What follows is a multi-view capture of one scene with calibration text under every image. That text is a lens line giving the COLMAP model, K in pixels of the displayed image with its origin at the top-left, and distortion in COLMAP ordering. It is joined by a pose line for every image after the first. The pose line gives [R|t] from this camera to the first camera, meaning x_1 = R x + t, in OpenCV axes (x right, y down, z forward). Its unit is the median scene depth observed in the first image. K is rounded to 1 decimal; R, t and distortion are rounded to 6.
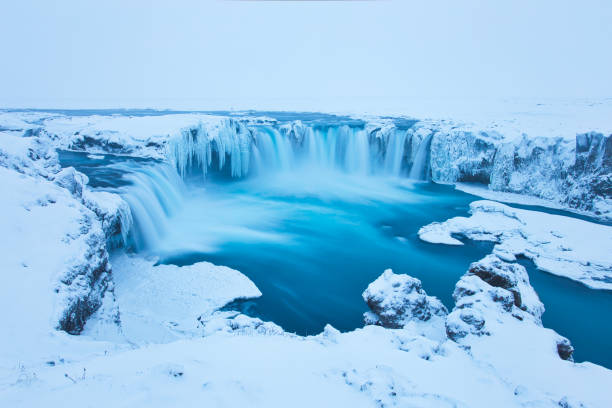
lens RADIAL K [[436.5, 0, 319.5], [0, 436.5, 204.0], [0, 0, 1]] dist [0.000179, -0.001014]
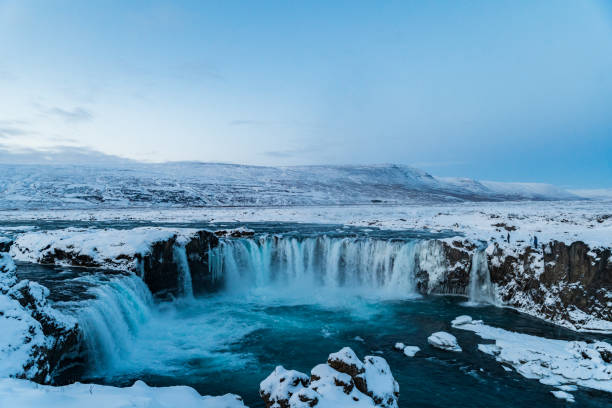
lens RADIAL K [[492.2, 0, 351.0], [0, 492.2, 206.3], [0, 0, 1]] dist [0.000316, -0.001333]
pose [[0.999817, -0.007259, 0.017687, 0.121769], [0.011157, 0.972795, -0.231399, 0.016714], [-0.015526, 0.231554, 0.972698, -0.126225]]
